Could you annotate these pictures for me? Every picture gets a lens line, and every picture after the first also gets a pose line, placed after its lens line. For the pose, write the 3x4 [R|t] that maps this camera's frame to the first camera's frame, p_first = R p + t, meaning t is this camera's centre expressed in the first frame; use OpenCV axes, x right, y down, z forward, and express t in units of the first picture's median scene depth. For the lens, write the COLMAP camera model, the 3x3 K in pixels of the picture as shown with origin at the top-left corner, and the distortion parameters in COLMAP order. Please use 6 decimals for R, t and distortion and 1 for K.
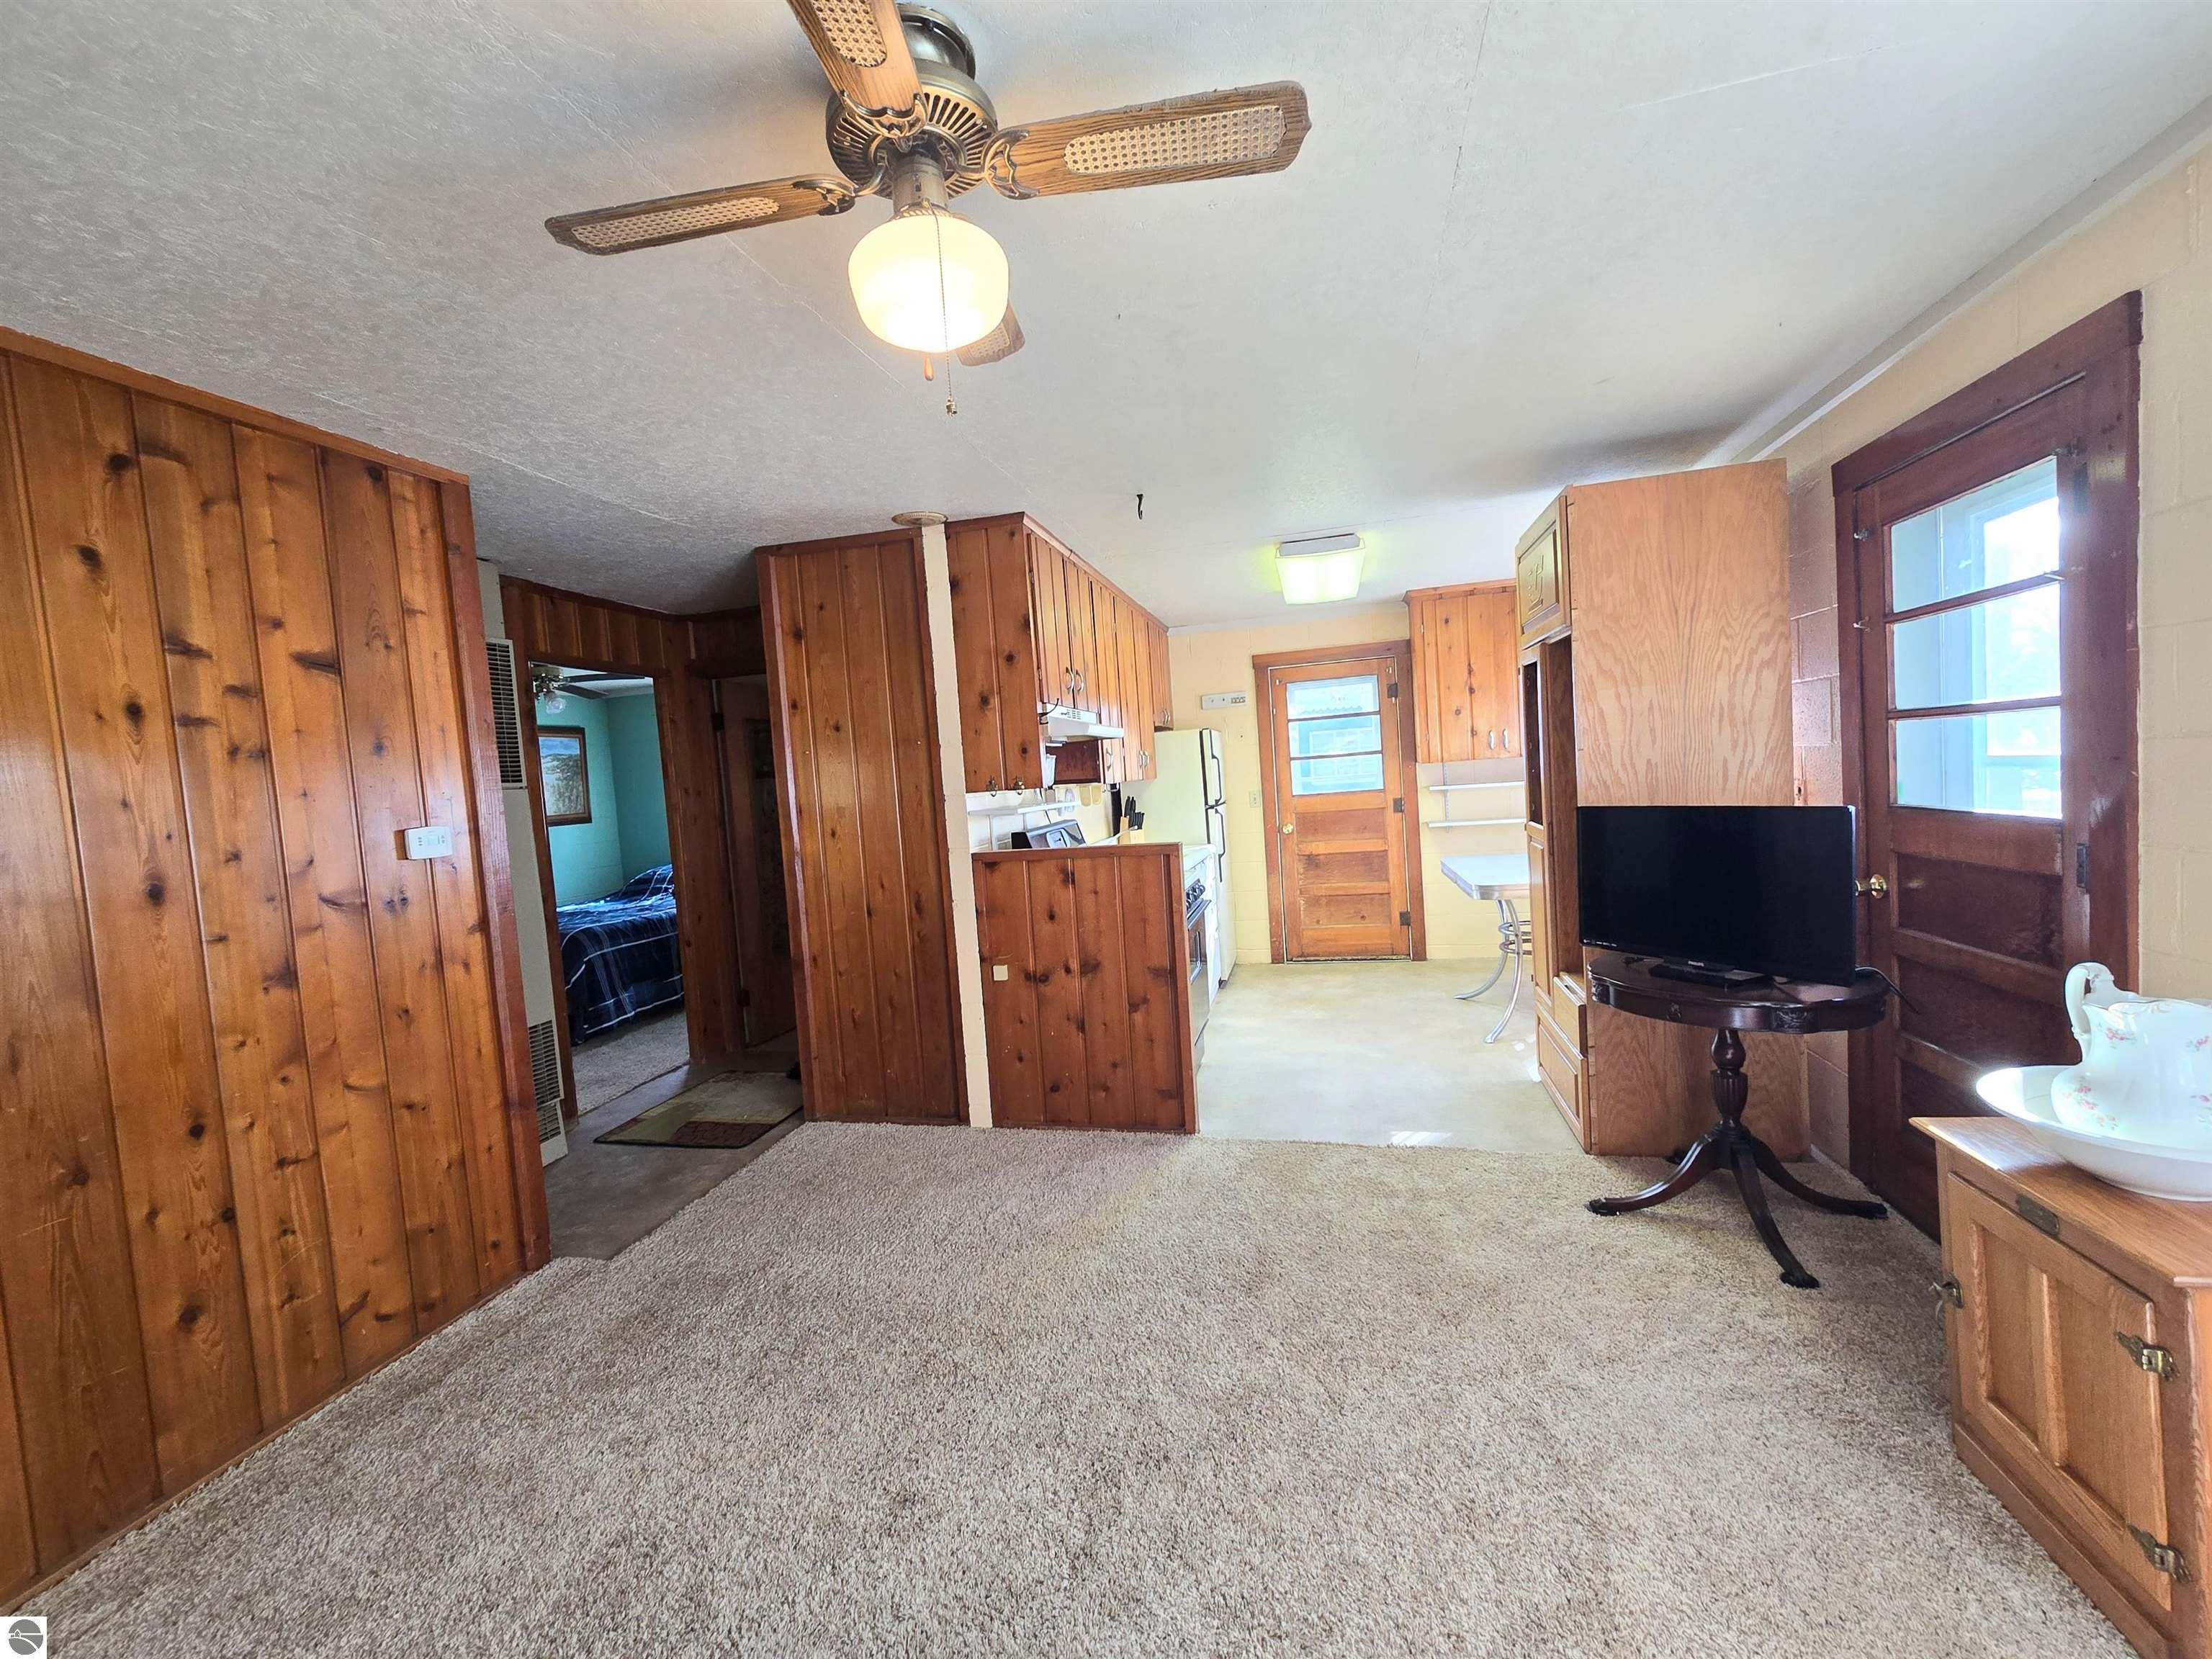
lens RADIAL K [[922.3, 0, 1109.9], [0, 922.3, 829.1], [0, 0, 1]] dist [-0.002120, 0.001946]
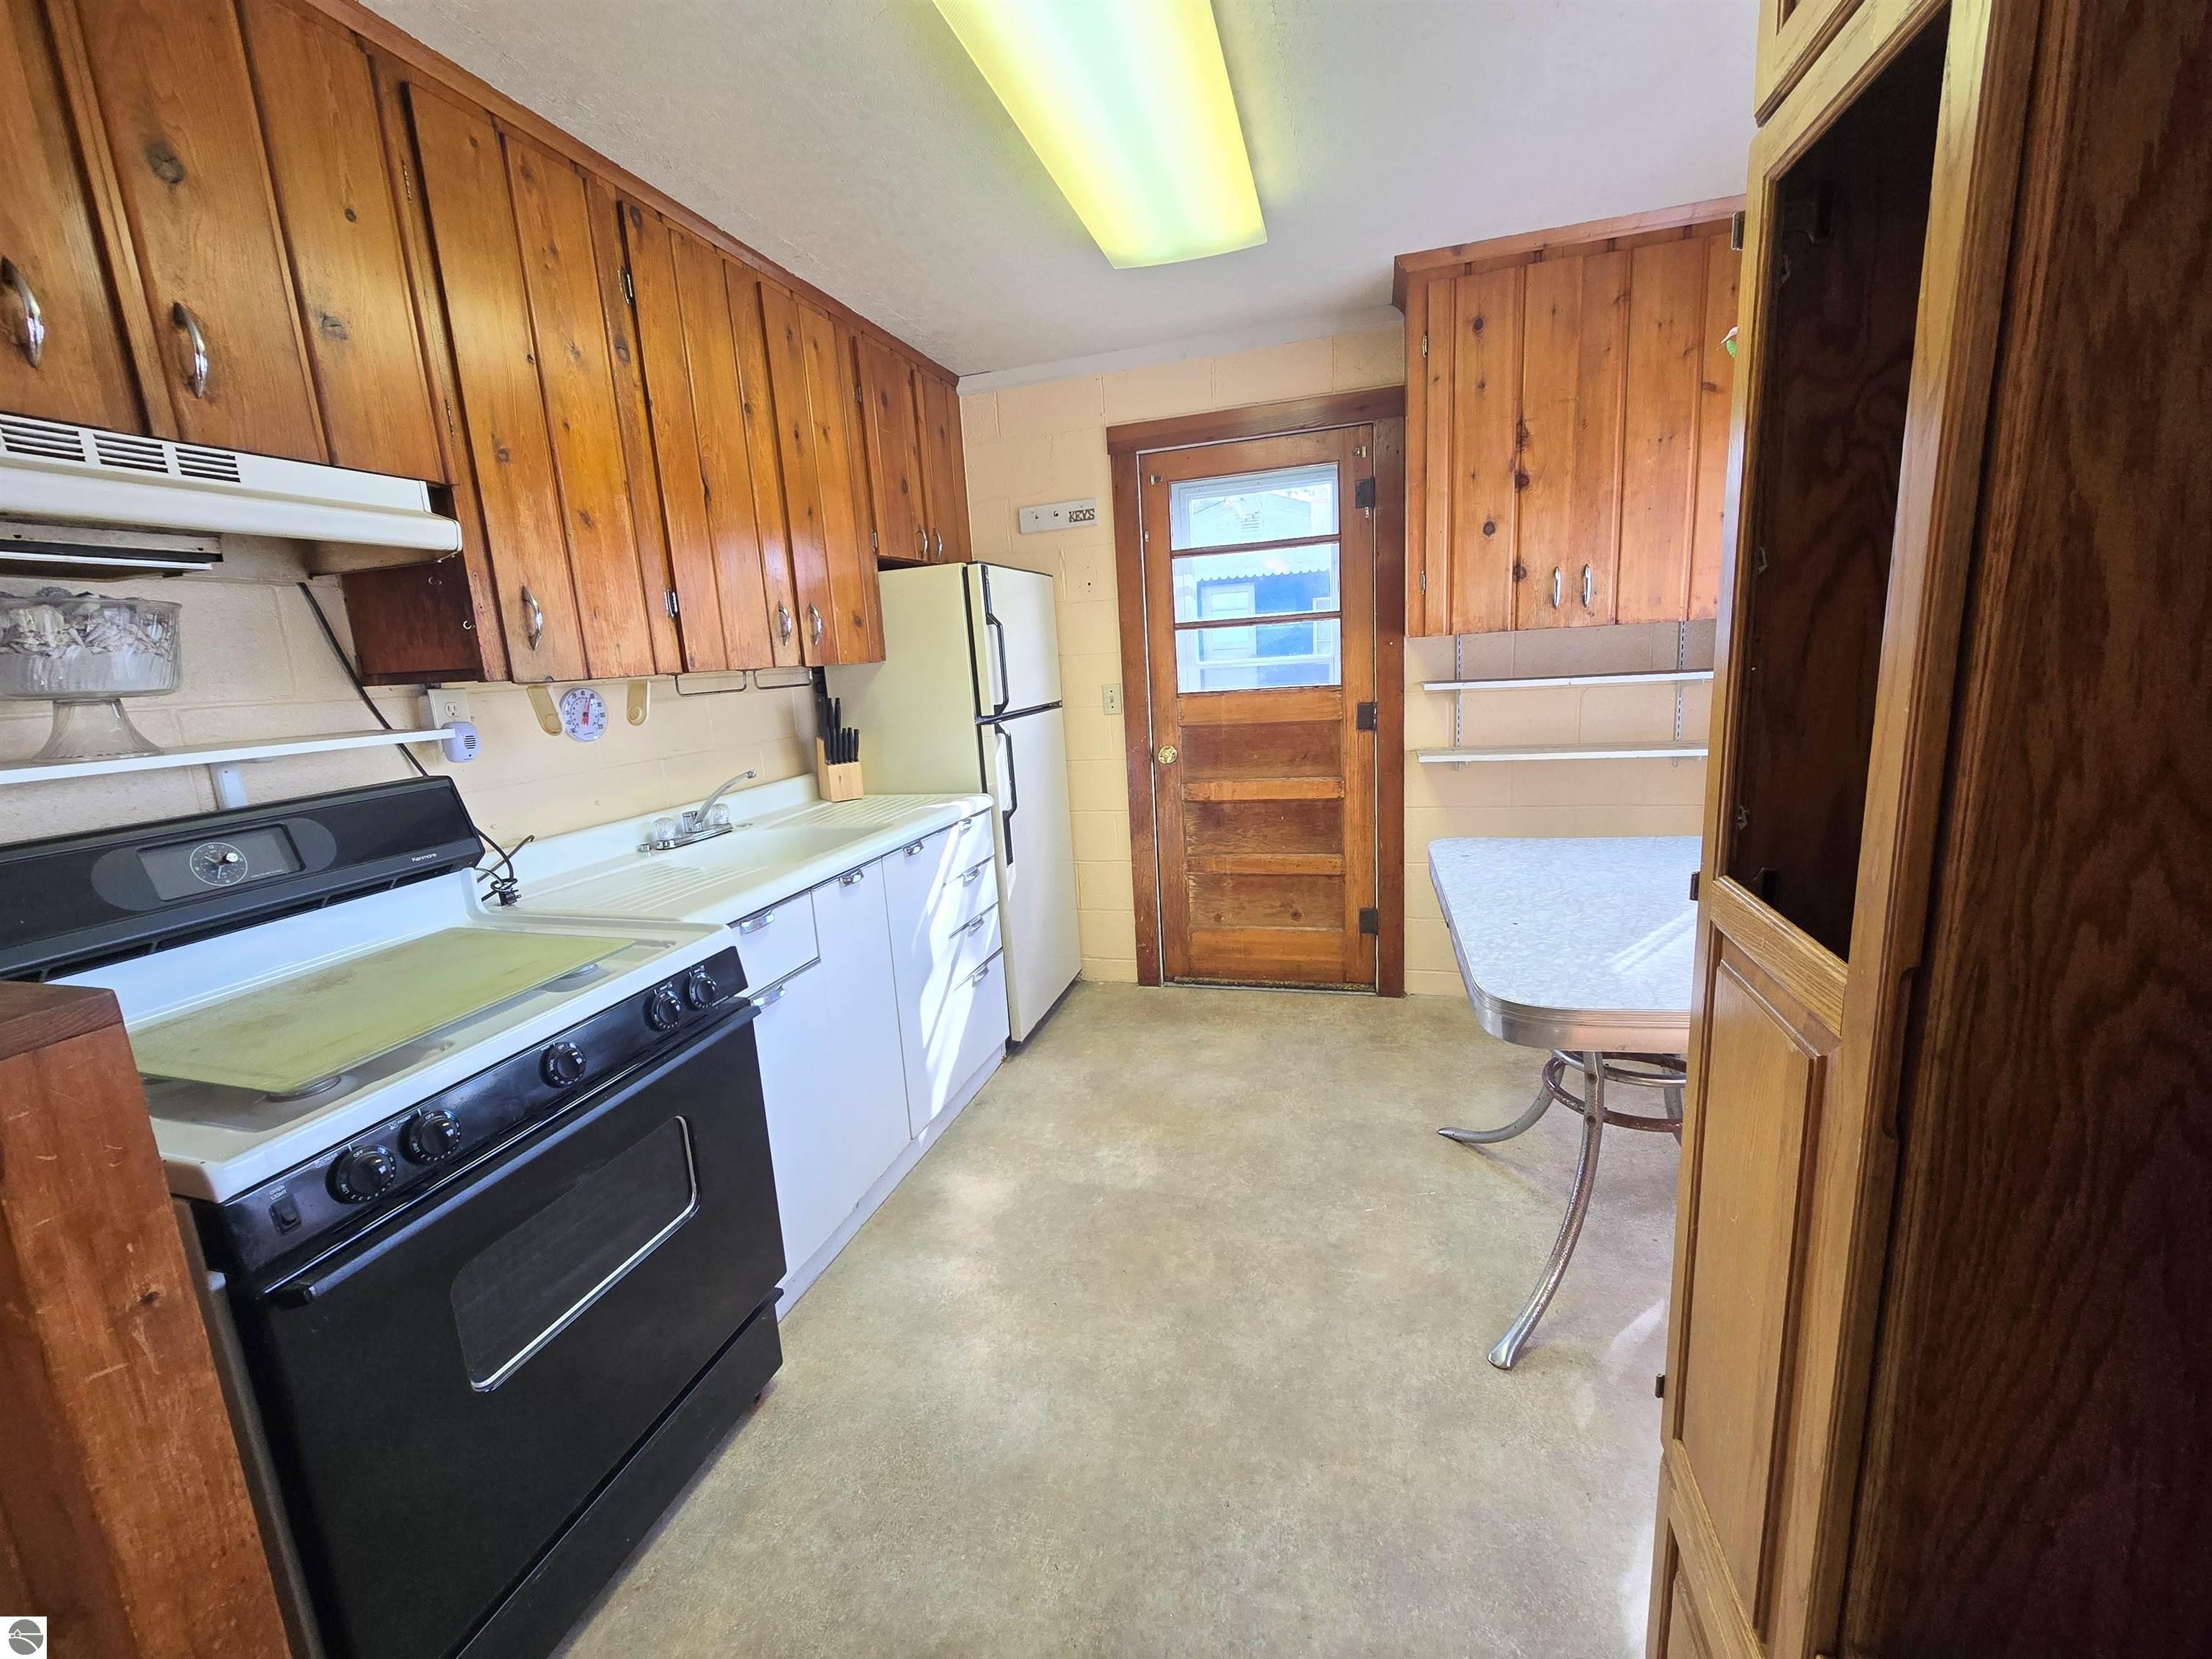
lens RADIAL K [[922.3, 0, 1101.1], [0, 922.3, 837.6], [0, 0, 1]] dist [-0.002120, 0.001946]
pose [[0.999109, 0.016437, -0.038868, 0.178666], [-0.010702, 0.989606, 0.143410, -0.031044], [0.040821, -0.142866, 0.988900, 0.448304]]
